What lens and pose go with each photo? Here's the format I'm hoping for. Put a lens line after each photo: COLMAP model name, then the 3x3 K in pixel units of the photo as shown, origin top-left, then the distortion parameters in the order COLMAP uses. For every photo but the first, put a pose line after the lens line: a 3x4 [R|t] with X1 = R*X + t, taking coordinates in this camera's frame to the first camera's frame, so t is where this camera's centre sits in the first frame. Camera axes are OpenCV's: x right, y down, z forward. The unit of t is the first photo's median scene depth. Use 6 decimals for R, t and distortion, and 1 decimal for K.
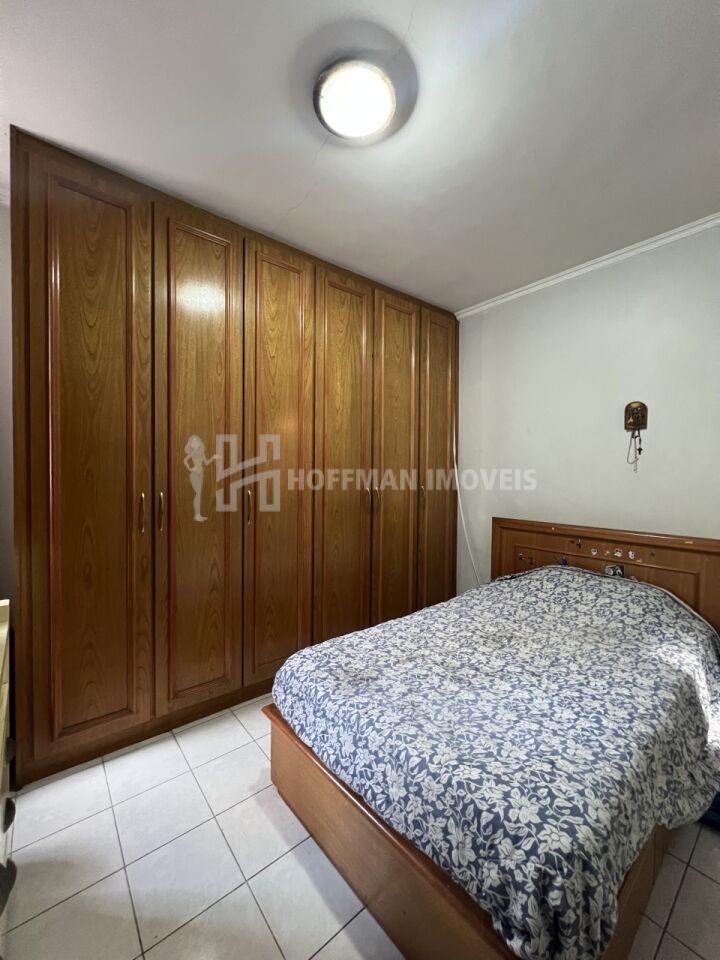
lens RADIAL K [[385.0, 0, 358.7], [0, 385.0, 480.1], [0, 0, 1]] dist [-0.000431, 0.000186]
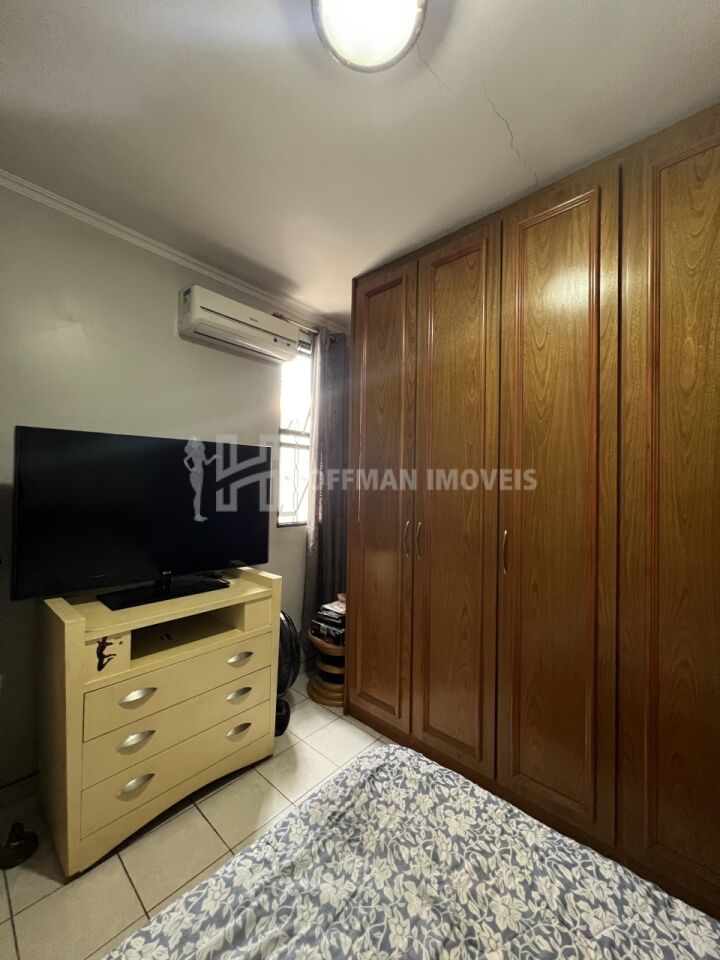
lens RADIAL K [[385.0, 0, 358.7], [0, 385.0, 480.1], [0, 0, 1]] dist [-0.000431, 0.000186]
pose [[0.142572, -0.023818, -0.989498, 0.898891], [-0.035540, 0.998943, -0.029166, -0.082991], [0.989146, 0.039325, 0.141575, 1.187610]]
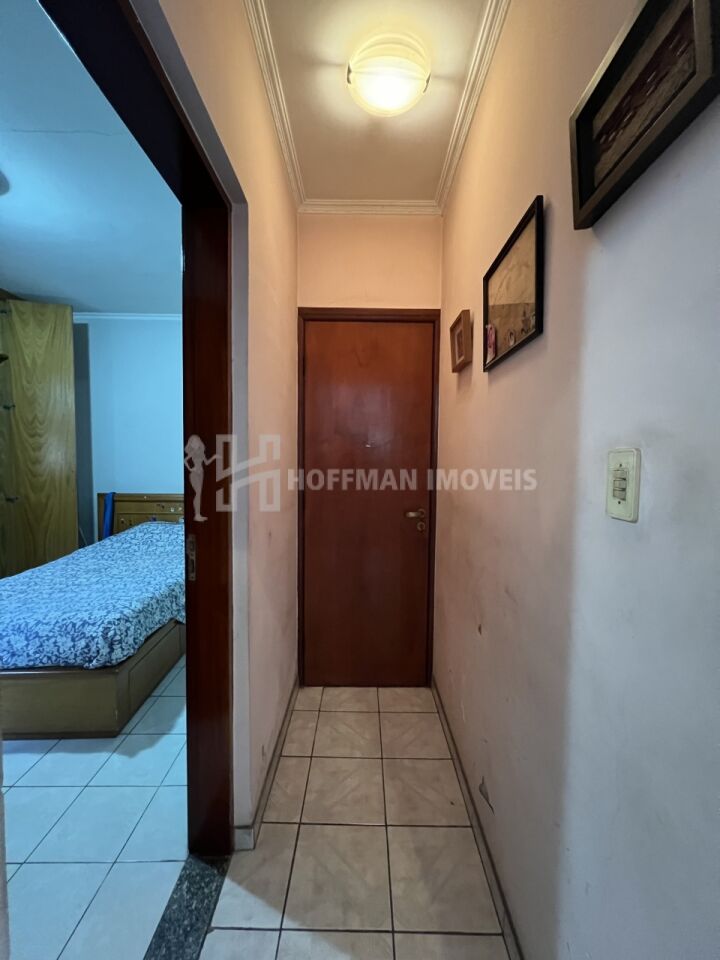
lens RADIAL K [[385.0, 0, 358.7], [0, 385.0, 480.1], [0, 0, 1]] dist [-0.000431, 0.000186]
pose [[0.625375, -0.041268, 0.779232, -0.247841], [0.009898, 0.998940, 0.044959, 0.015267], [-0.780261, -0.020403, 0.625121, -1.164428]]
